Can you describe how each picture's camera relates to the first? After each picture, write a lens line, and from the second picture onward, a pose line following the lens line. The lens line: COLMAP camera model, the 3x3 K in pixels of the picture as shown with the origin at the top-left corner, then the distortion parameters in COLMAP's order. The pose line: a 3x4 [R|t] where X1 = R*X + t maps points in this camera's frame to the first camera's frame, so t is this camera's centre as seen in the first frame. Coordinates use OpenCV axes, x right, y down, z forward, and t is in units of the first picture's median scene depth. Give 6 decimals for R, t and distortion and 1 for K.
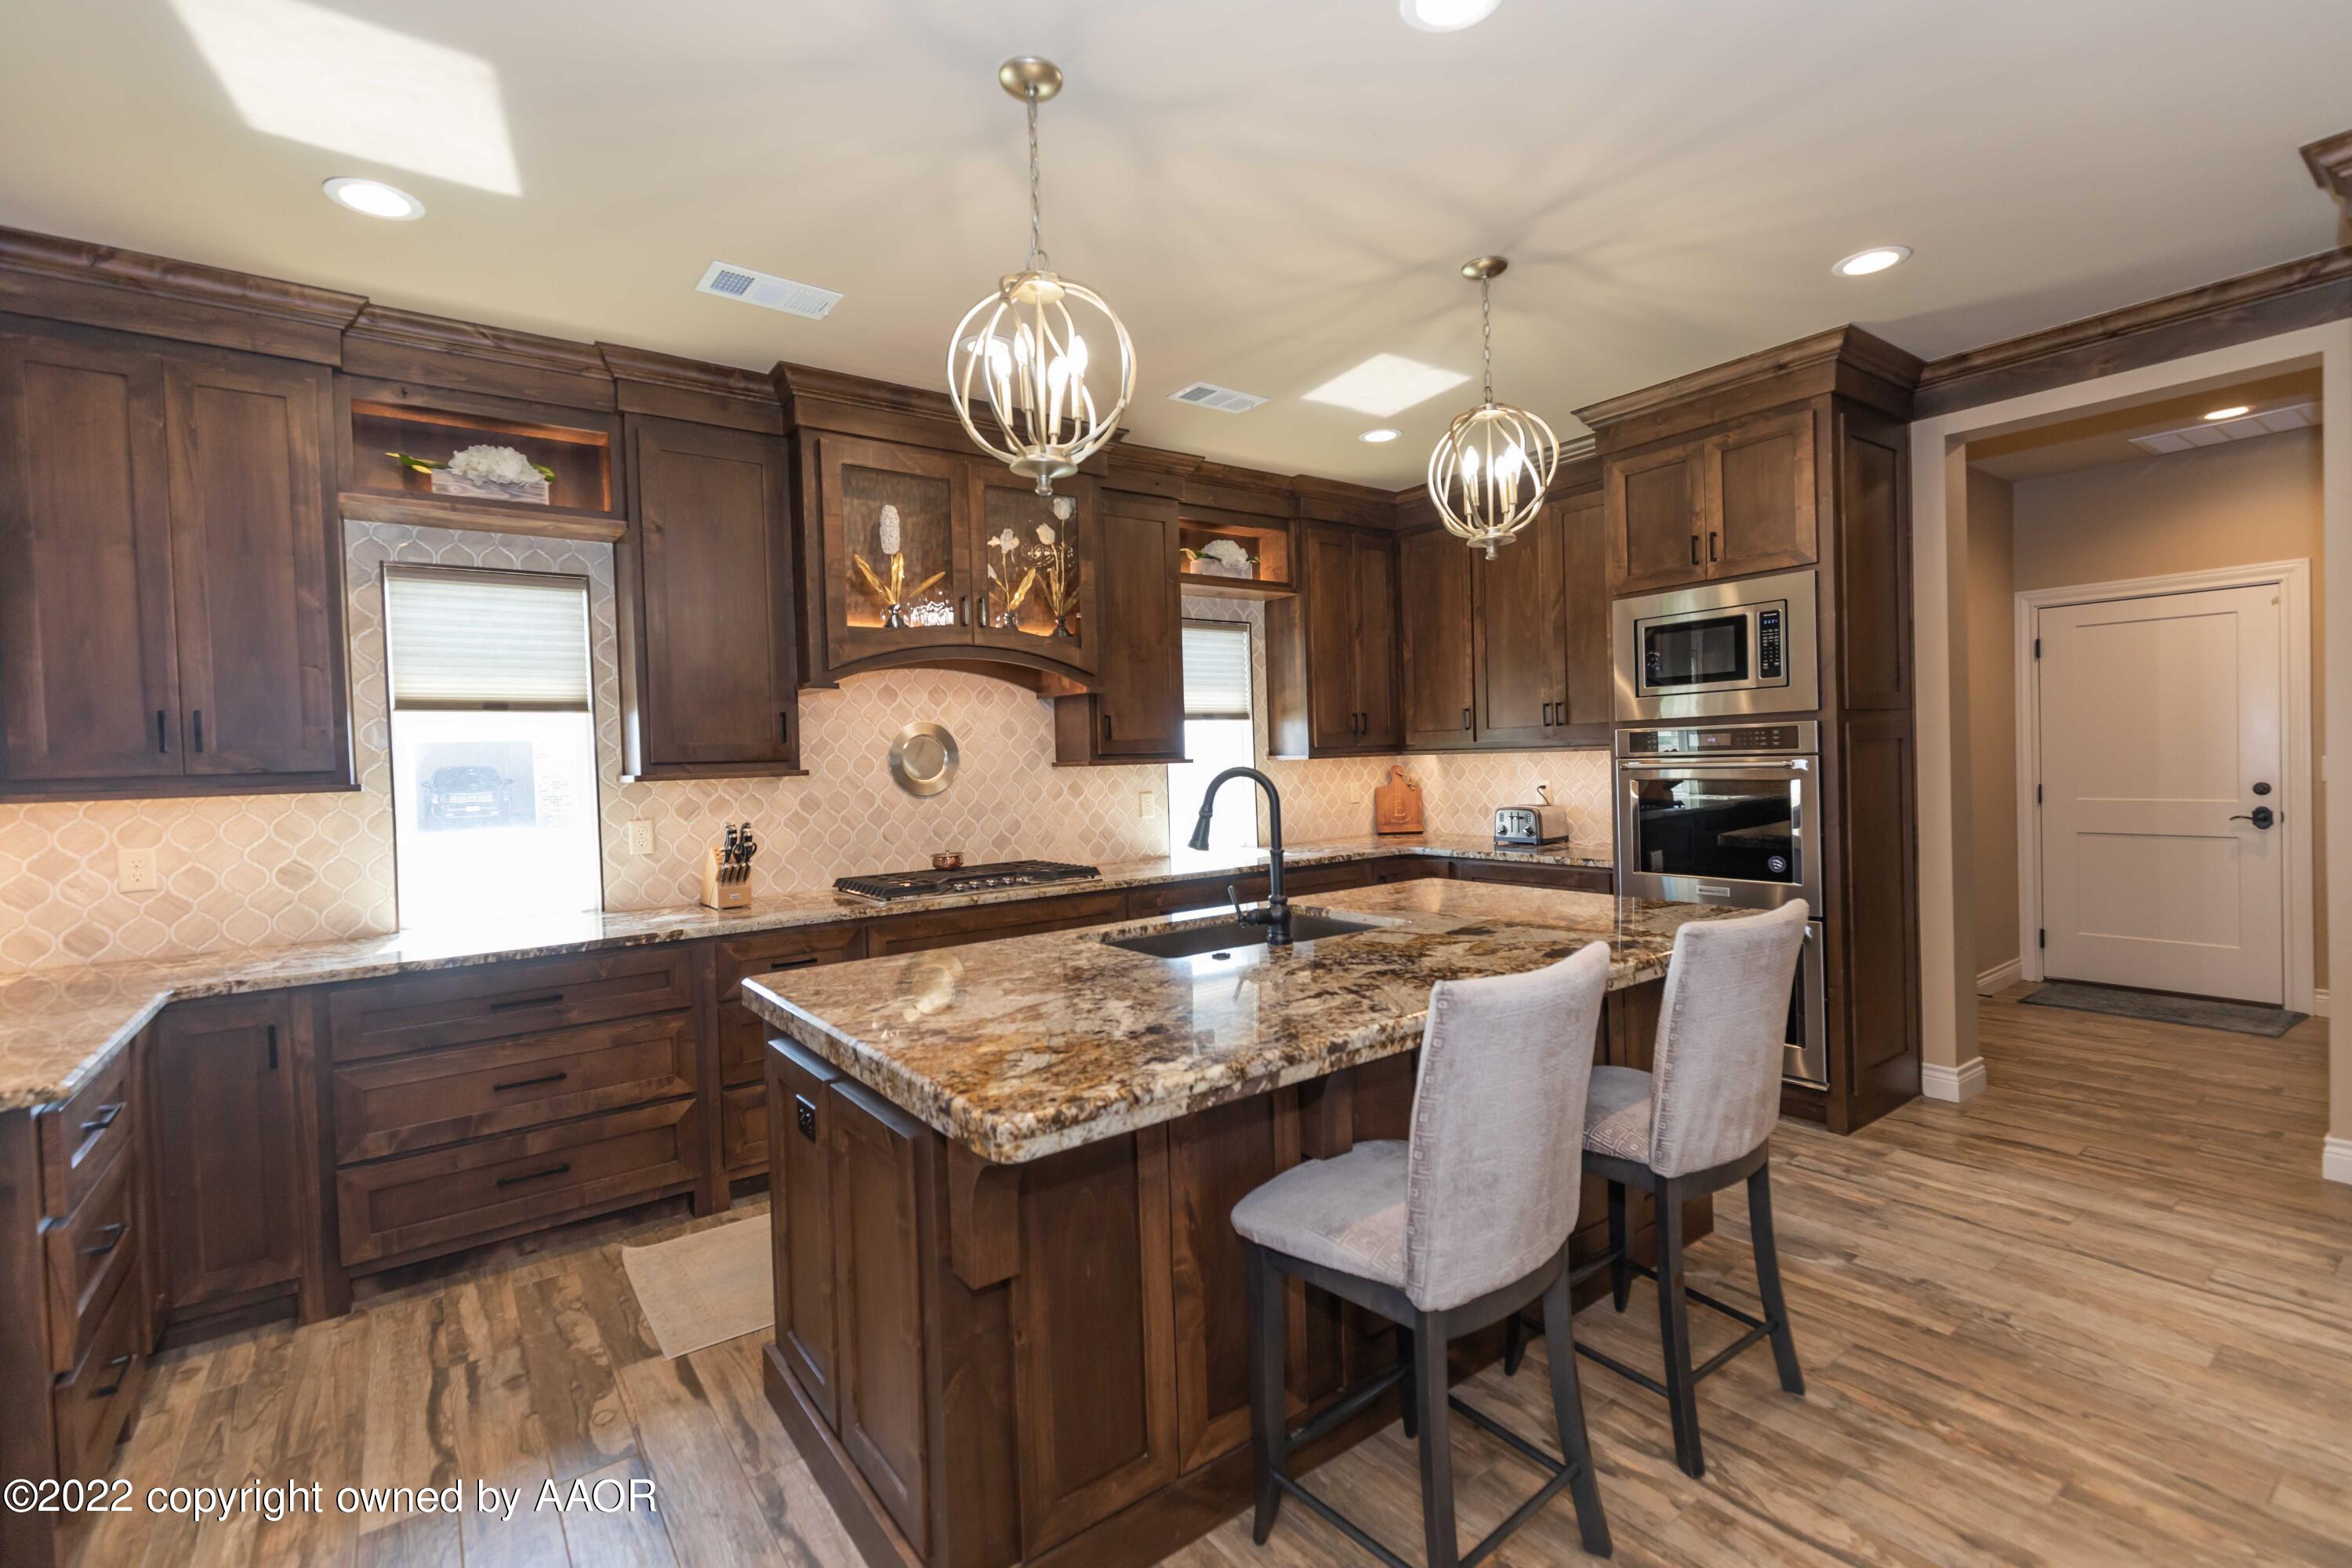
lens RADIAL K [[1078.3, 0, 1208.9], [0, 1078.3, 773.1], [0, 0, 1]] dist [0.008494, -0.001815]
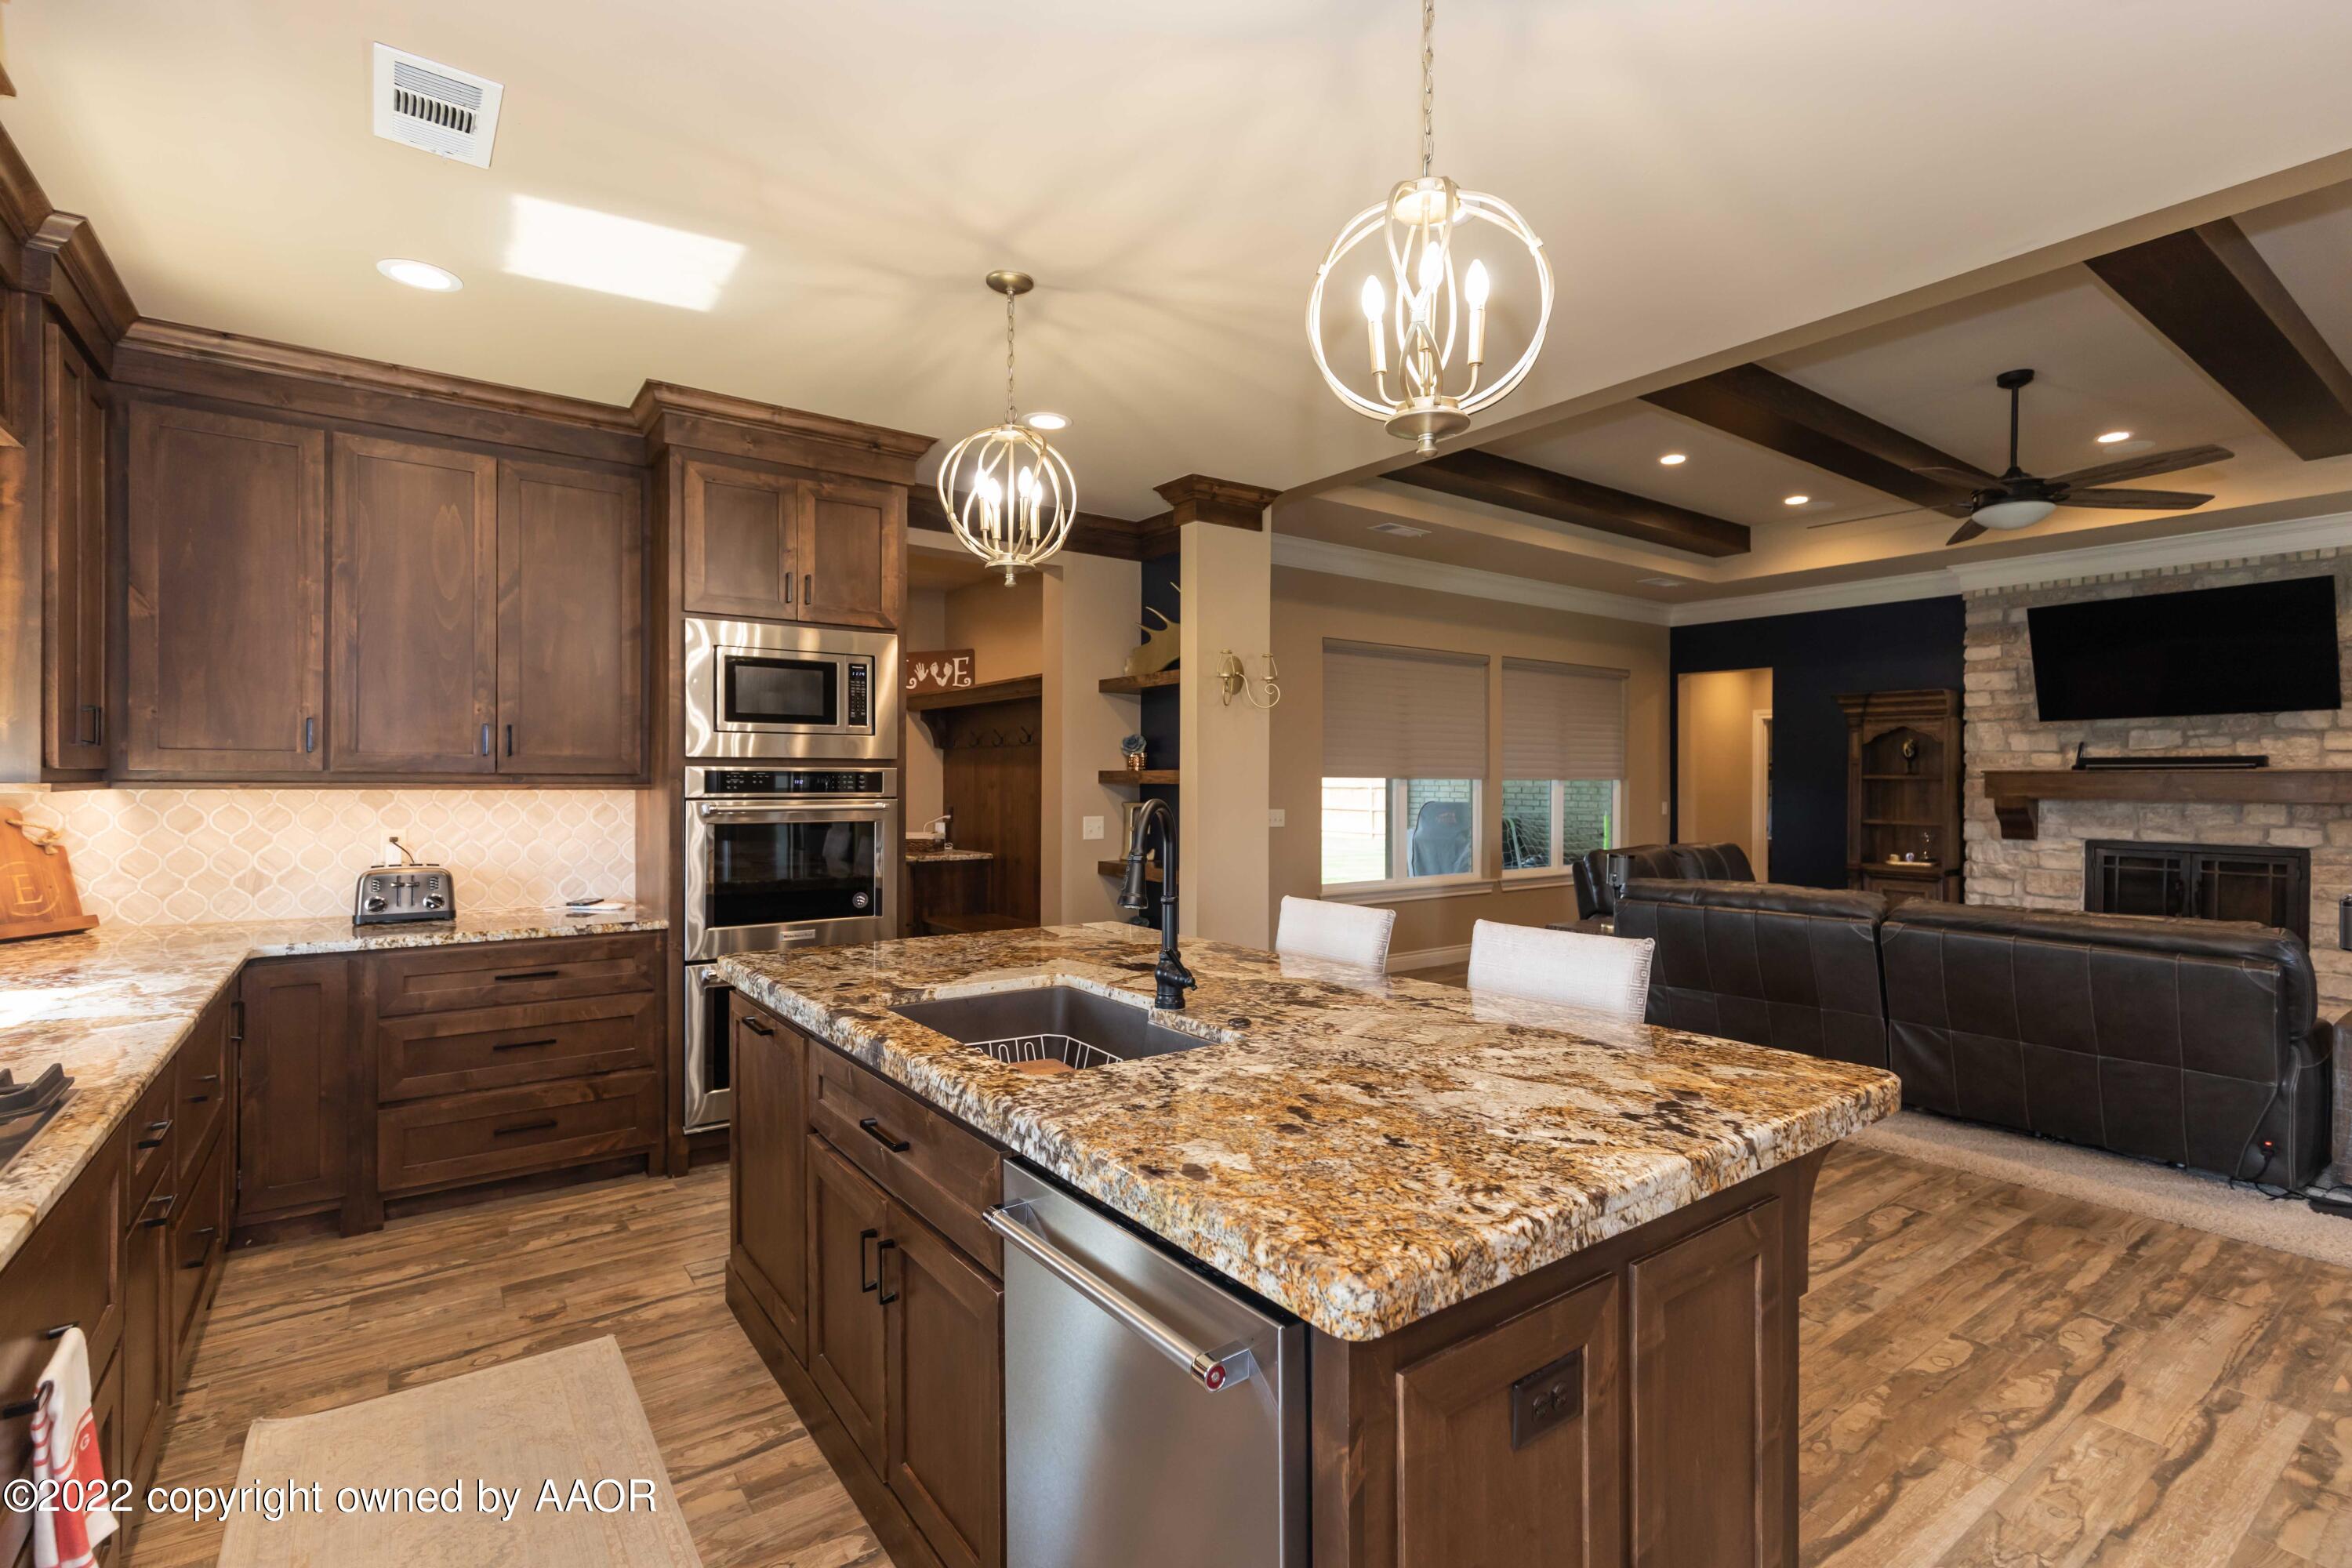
lens RADIAL K [[1078.3, 0, 1176.4], [0, 1078.3, 785.9], [0, 0, 1]] dist [0.008494, -0.001815]
pose [[0.020587, 0.030186, 0.999332, -0.511168], [0.009330, 0.999495, -0.030383, 0.005877], [-0.999745, 0.009949, 0.020295, 0.627460]]
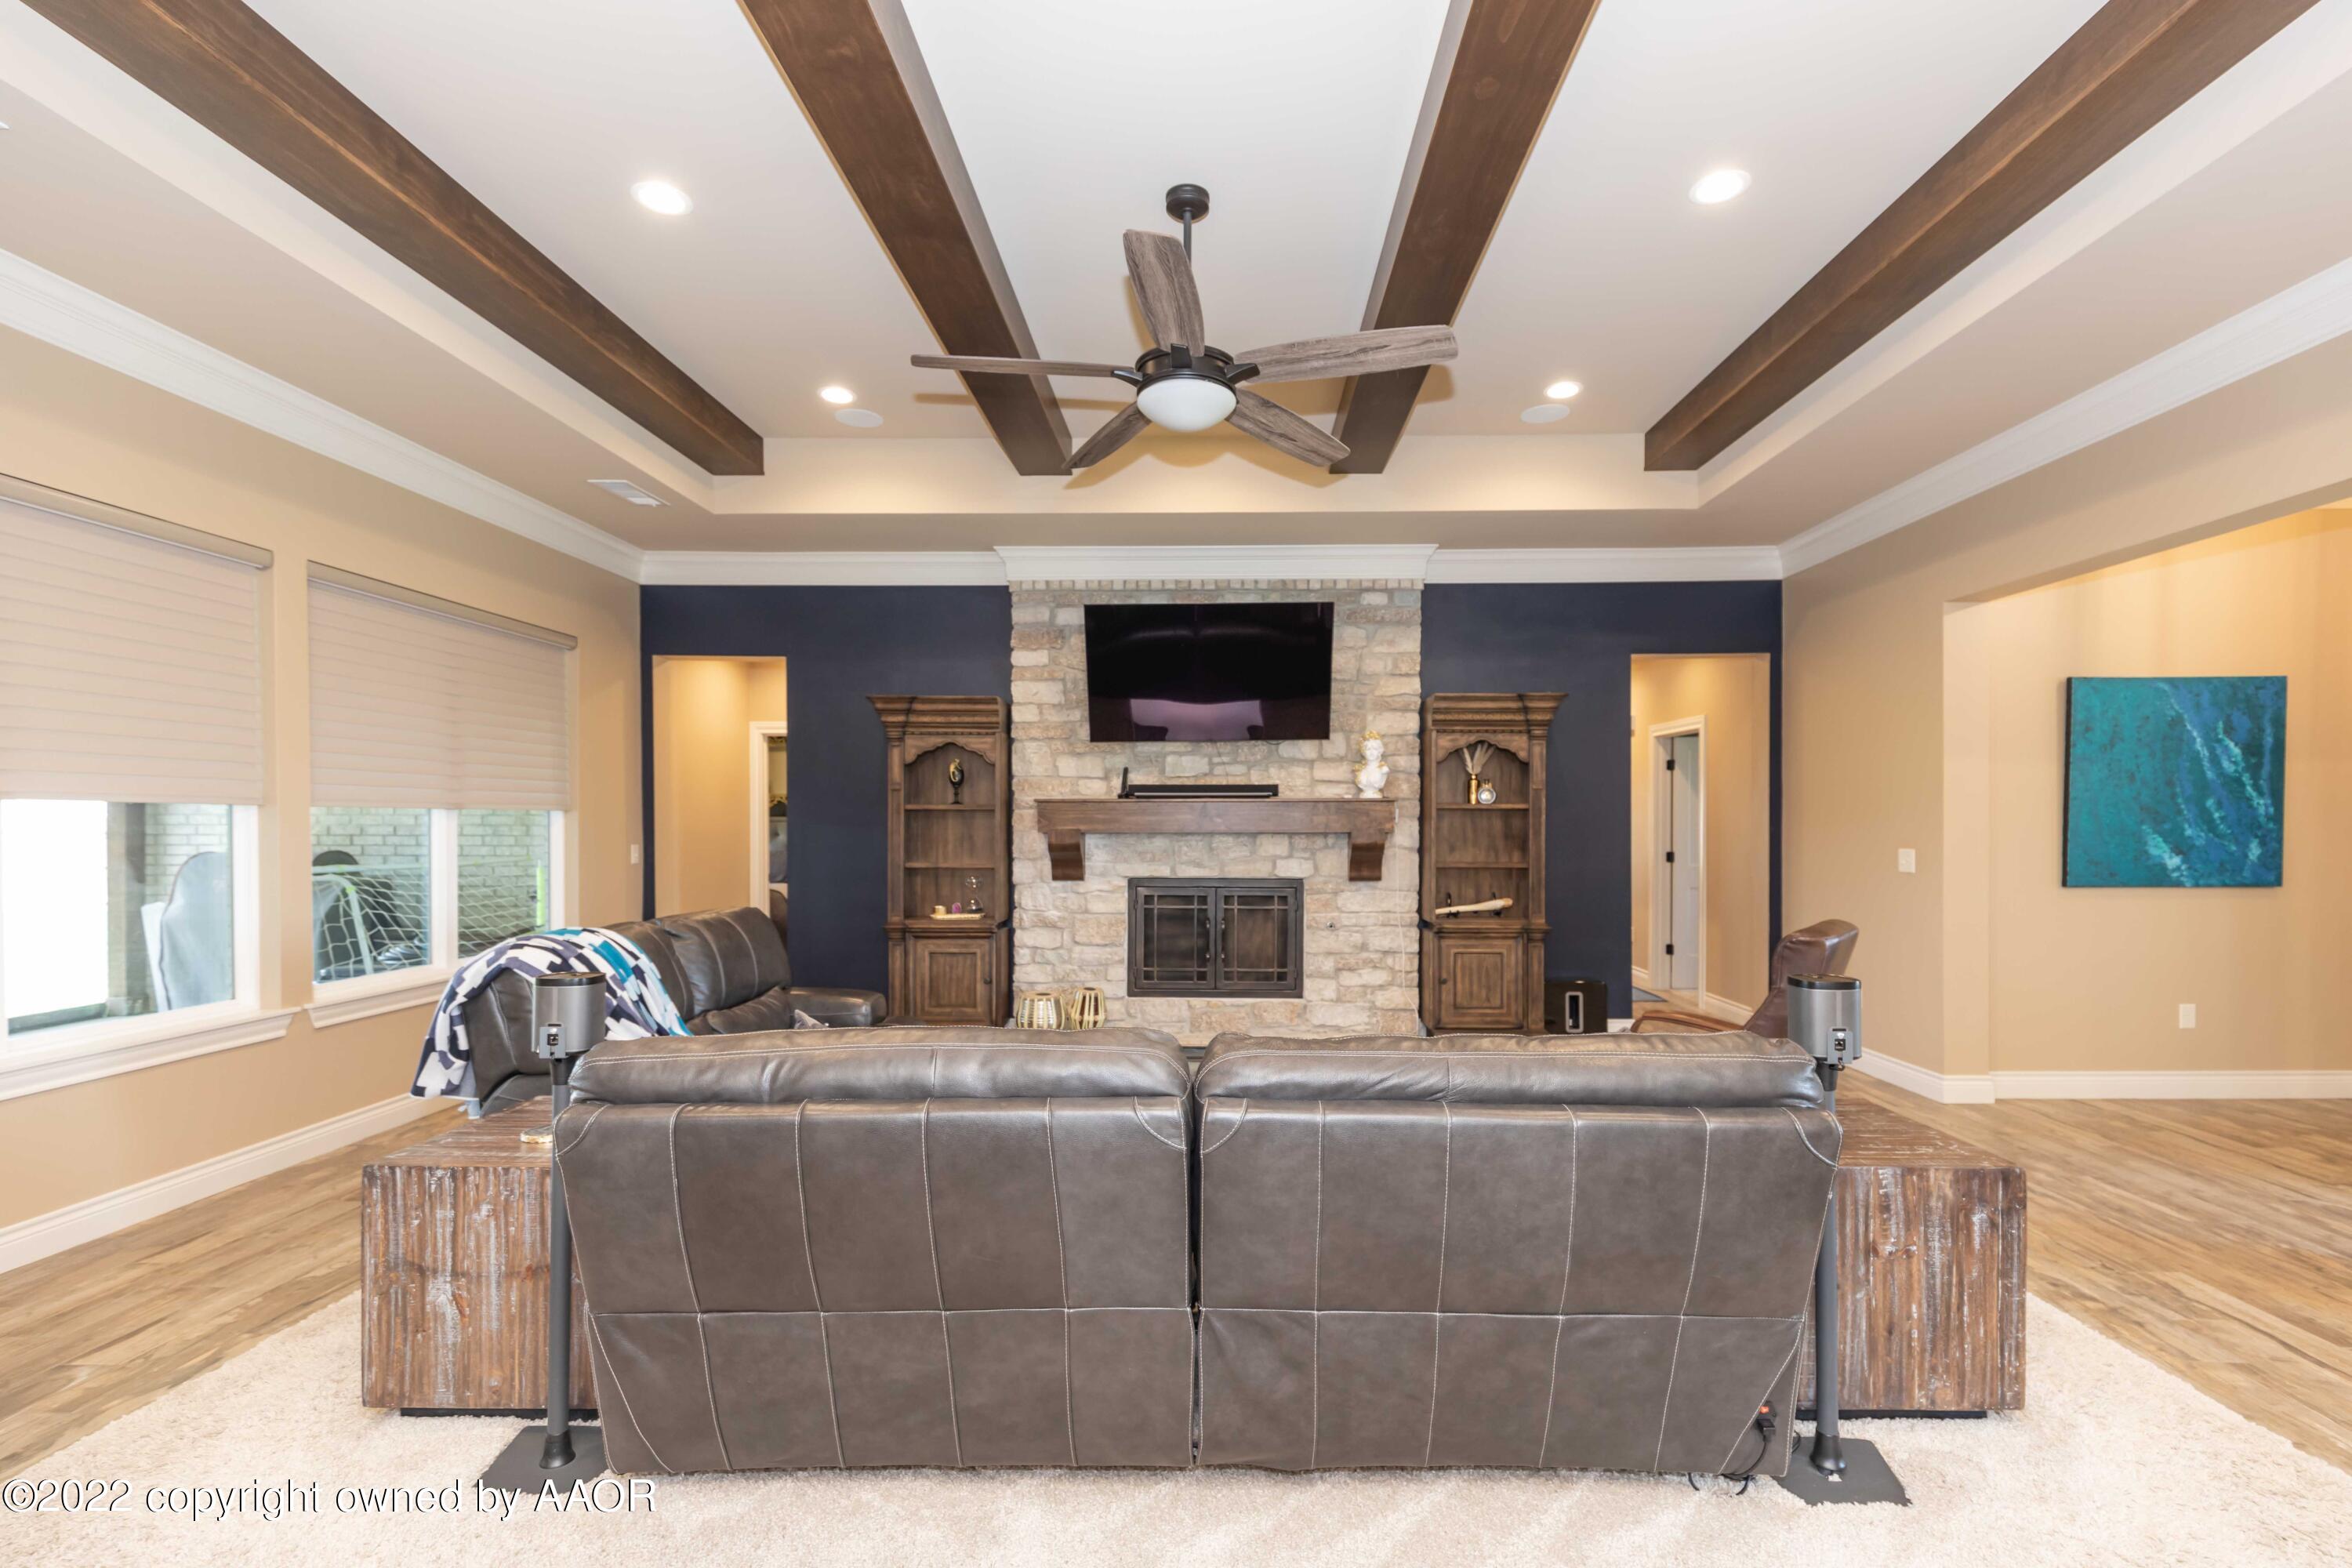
lens RADIAL K [[1078.3, 0, 1201.9], [0, 1078.3, 826.2], [0, 0, 1]] dist [0.008494, -0.001815]
pose [[-0.786291, 0.034610, 0.616886, 0.267168], [0.037034, 0.999275, -0.008859, -0.003326], [-0.616745, 0.015880, -0.787003, 0.330083]]
